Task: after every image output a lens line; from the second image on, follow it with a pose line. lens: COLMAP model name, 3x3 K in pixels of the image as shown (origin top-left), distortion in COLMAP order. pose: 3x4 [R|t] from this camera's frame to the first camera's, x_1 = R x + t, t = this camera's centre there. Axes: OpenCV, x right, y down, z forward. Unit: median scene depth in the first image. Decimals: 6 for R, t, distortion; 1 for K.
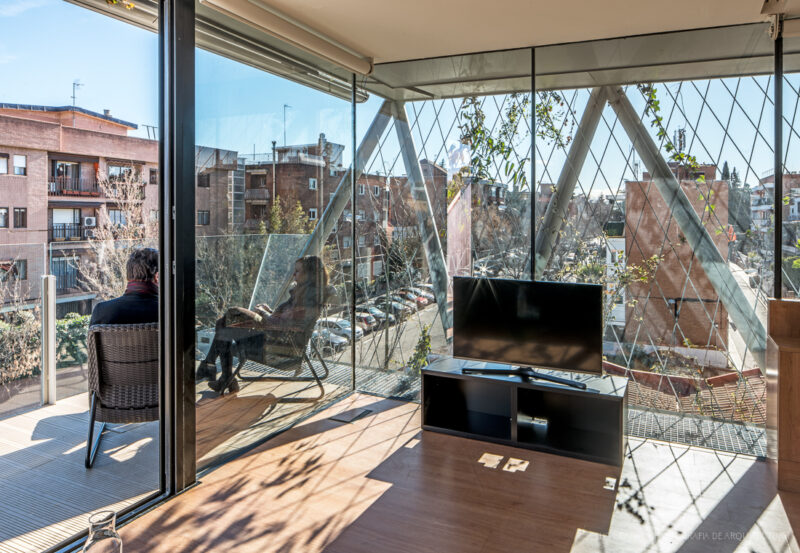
lens RADIAL K [[575.8, 0, 400.0], [0, 575.8, 276.5], [0, 0, 1]] dist [-0.000914, 0.002081]
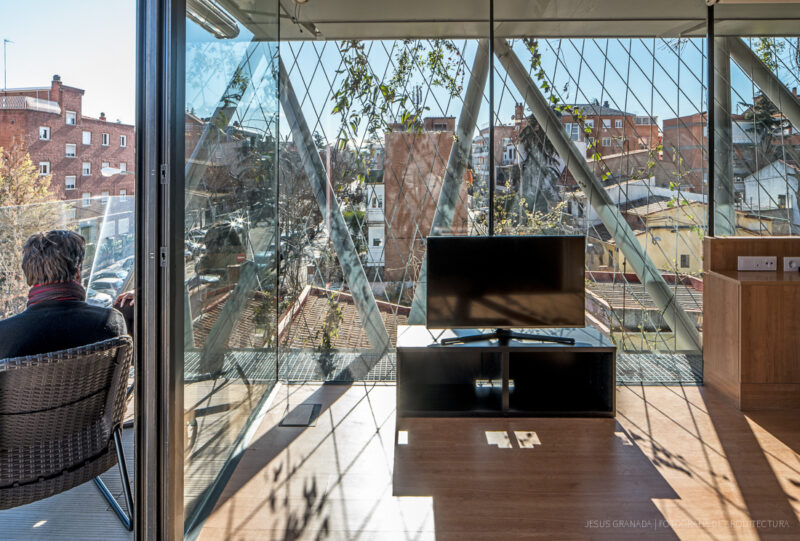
lens RADIAL K [[570.4, 0, 399.7], [0, 570.4, 207.4], [0, 0, 1]] dist [-0.000863, 0.003864]
pose [[0.910376, -0.050744, 0.410659, -0.236237], [0.063615, 0.997817, -0.017730, -0.025995], [-0.408863, 0.042265, 0.911617, 0.168580]]
